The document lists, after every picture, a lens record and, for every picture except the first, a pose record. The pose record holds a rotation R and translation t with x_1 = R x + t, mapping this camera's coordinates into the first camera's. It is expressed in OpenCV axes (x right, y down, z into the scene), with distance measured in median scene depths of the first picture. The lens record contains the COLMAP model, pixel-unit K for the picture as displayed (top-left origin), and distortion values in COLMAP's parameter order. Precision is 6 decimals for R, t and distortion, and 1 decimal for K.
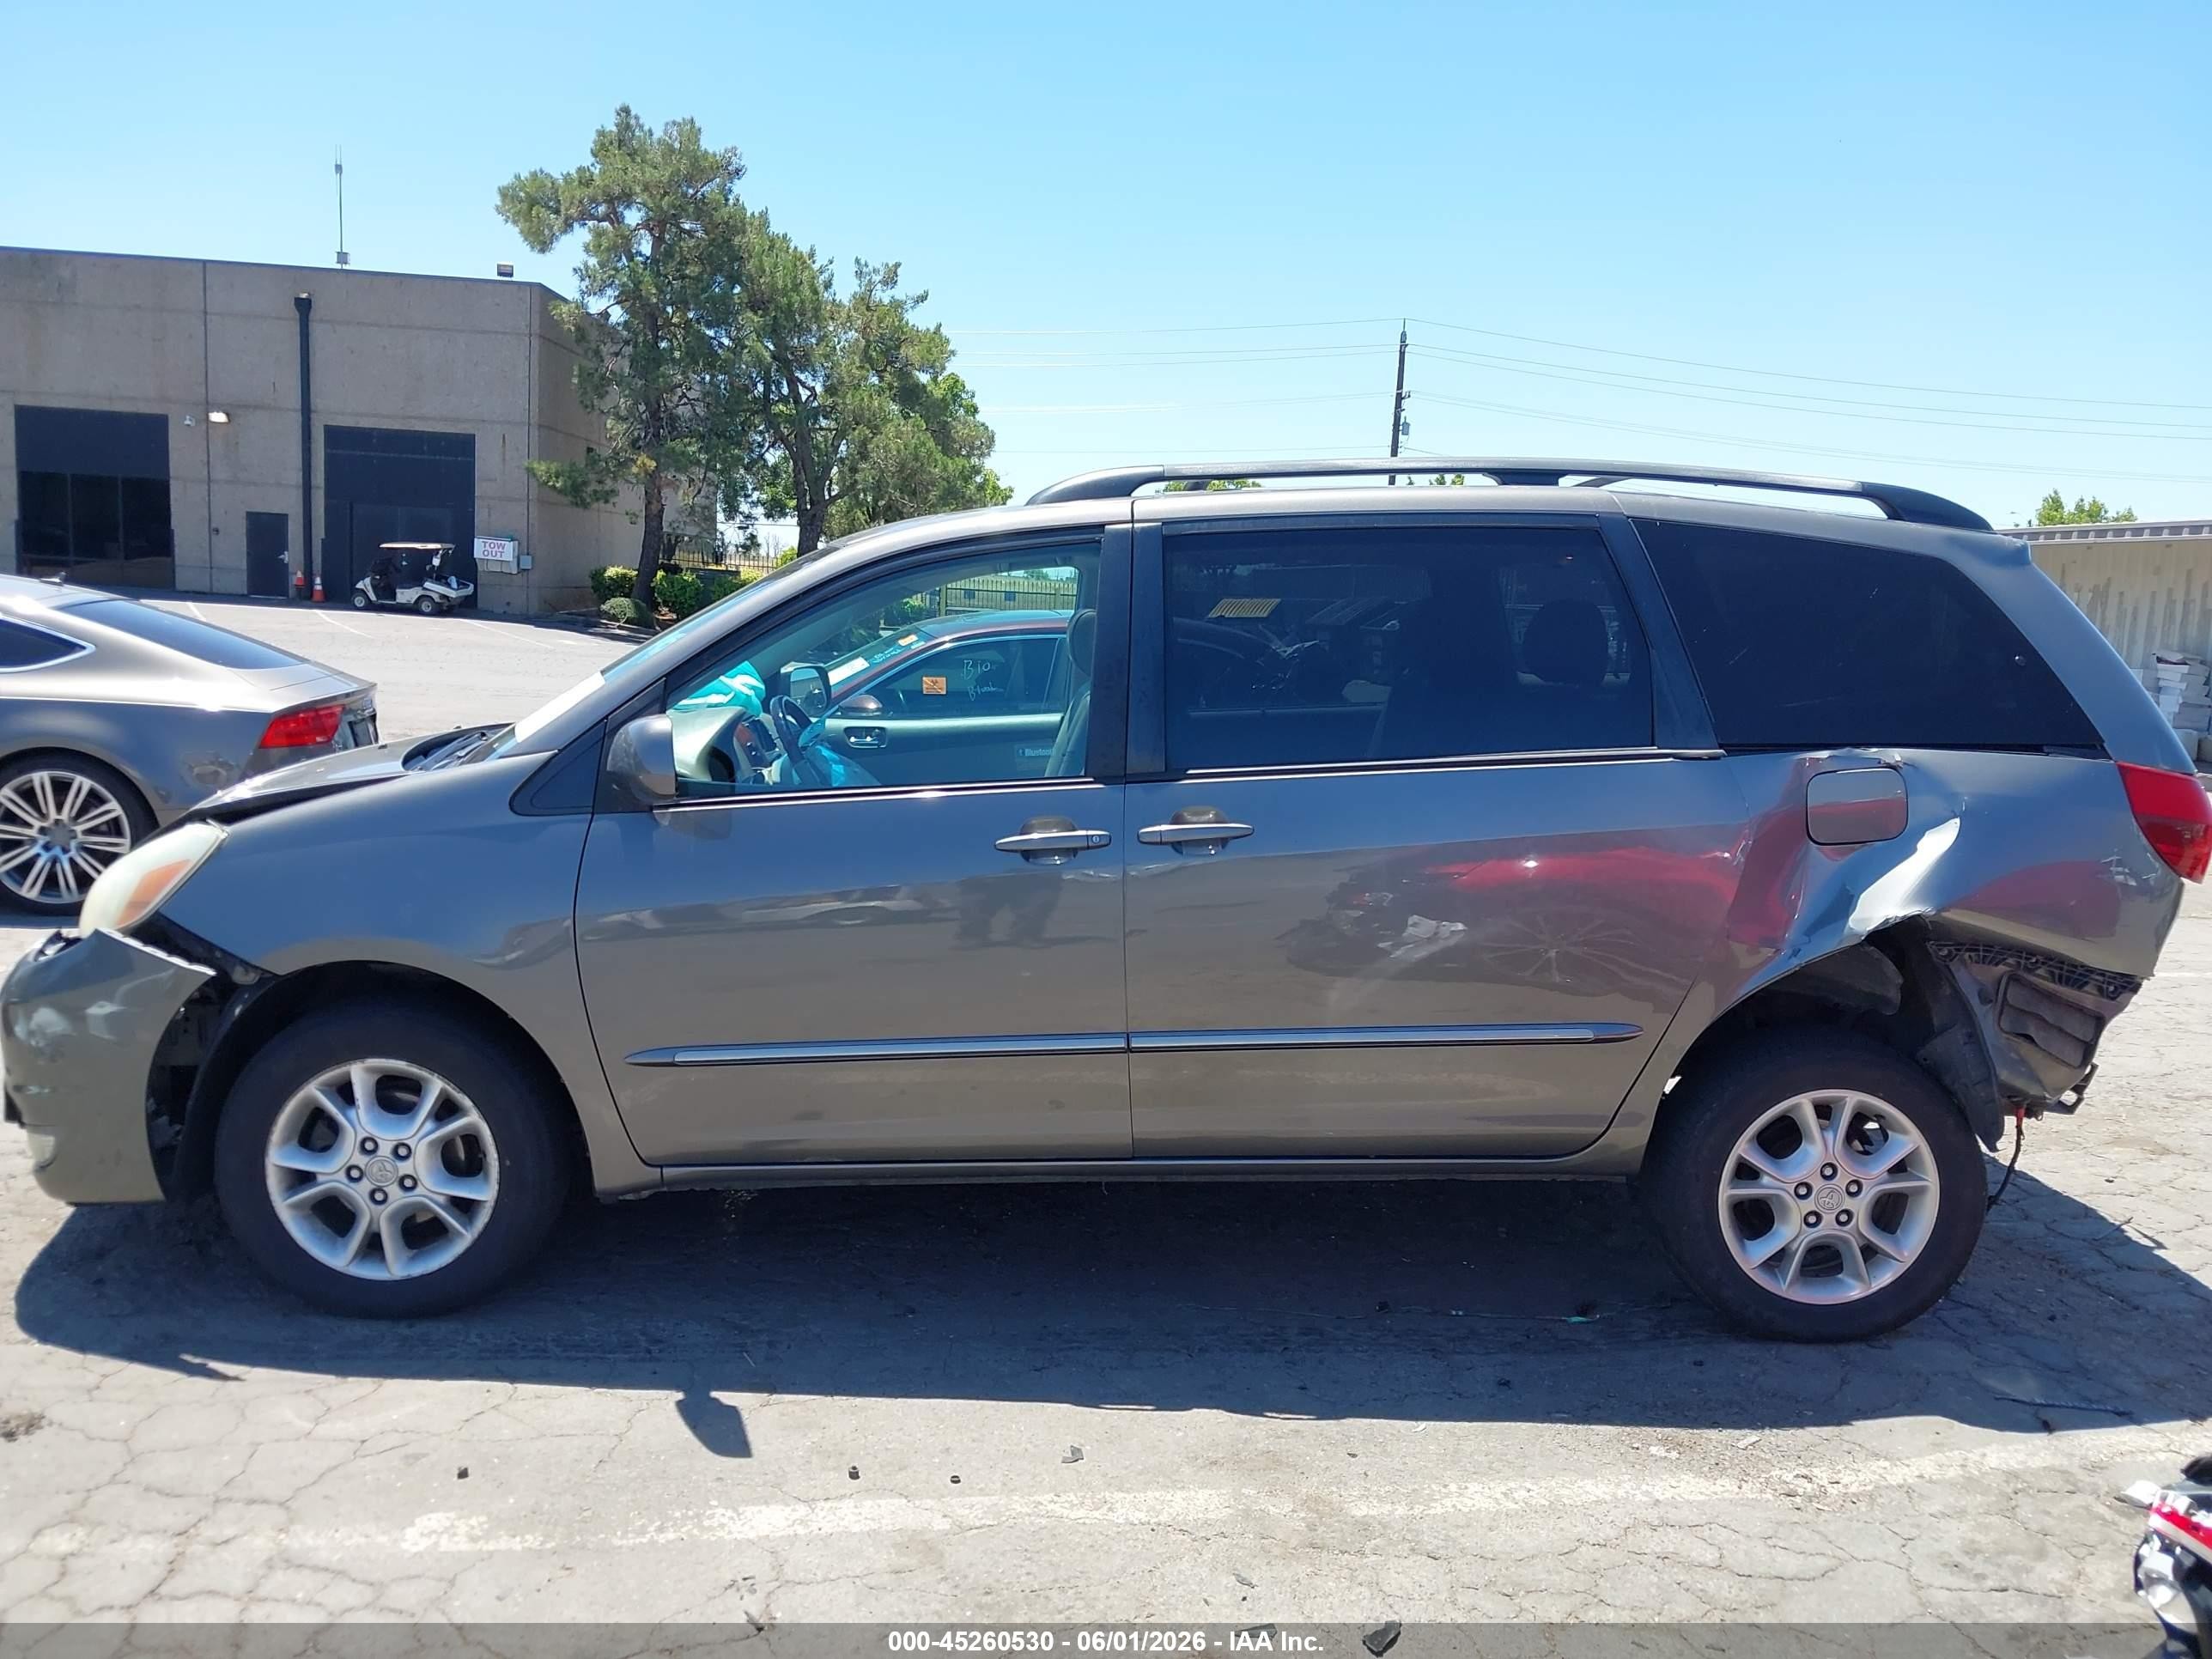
lens RADIAL K [[1757.7, 0, 1075.8], [0, 1757.7, 828.6], [0, 0, 1]] dist [0.074227, -0.087542]
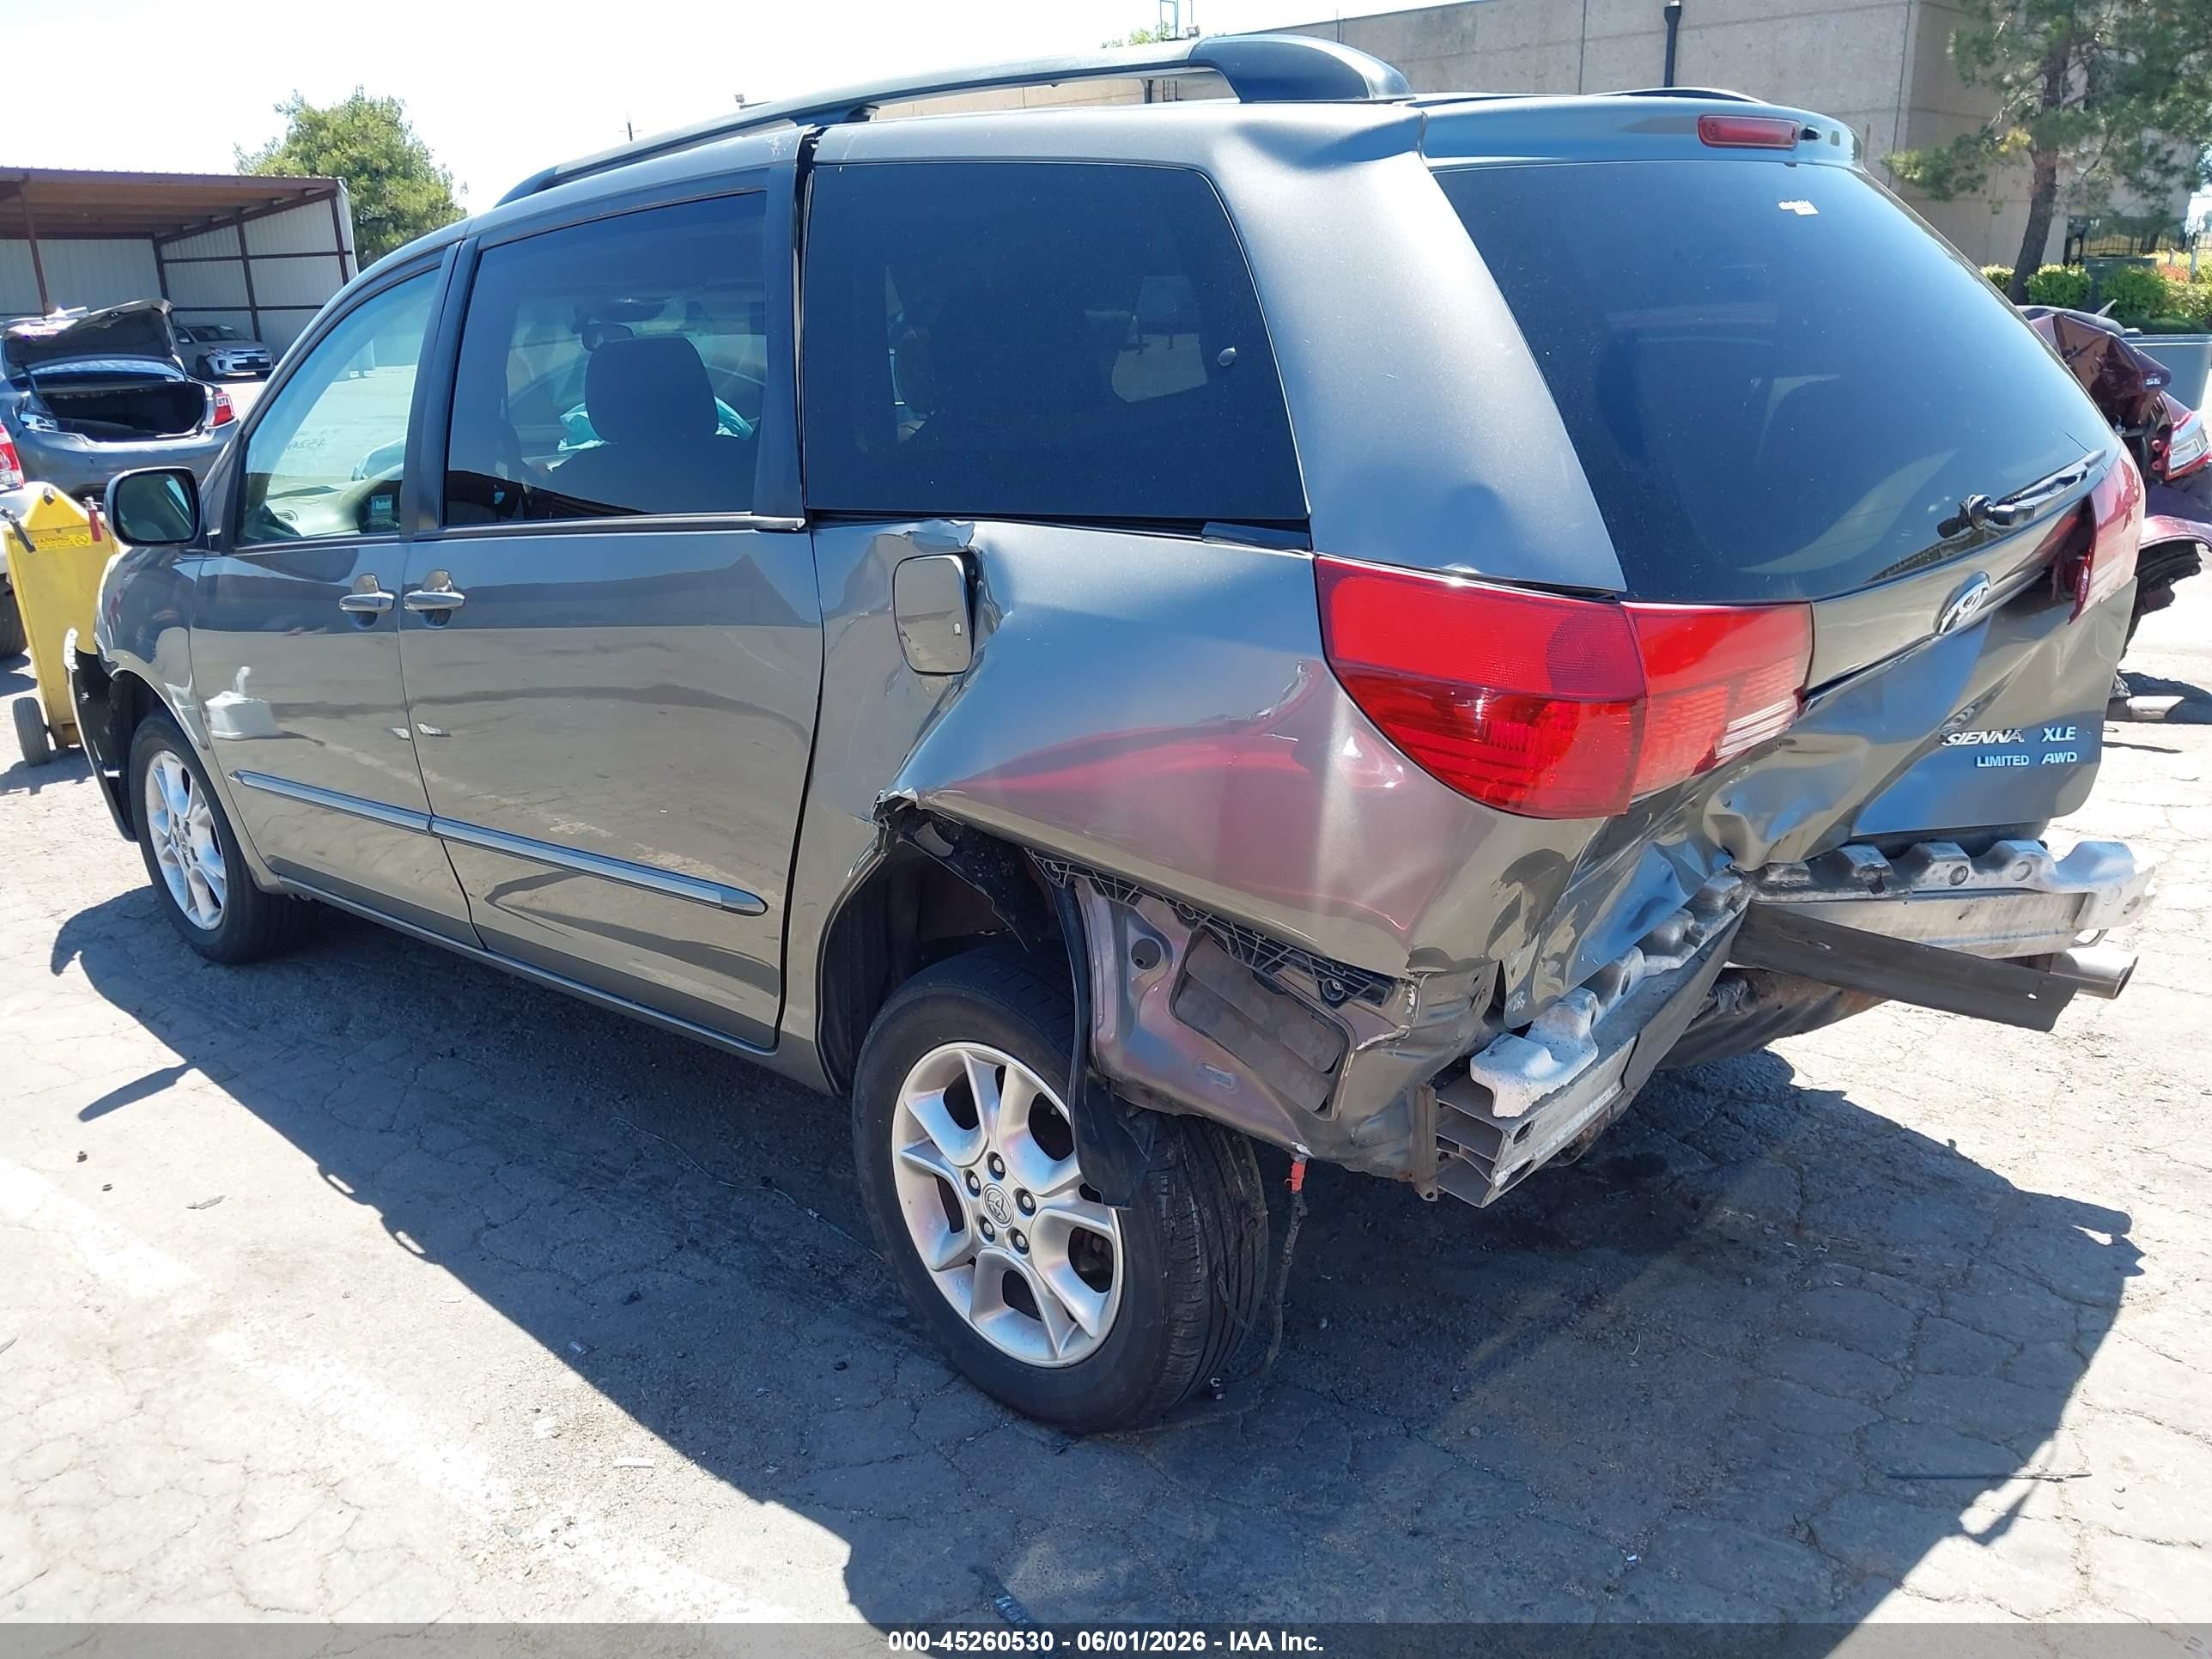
lens RADIAL K [[1757.7, 0, 1075.8], [0, 1757.7, 828.6], [0, 0, 1]] dist [0.074227, -0.087542]
pose [[0.690534, 0.149011, -0.707784, 0.094727], [-0.042577, 0.985226, 0.165882, -0.004347], [0.722046, -0.084412, 0.686676, 0.062026]]
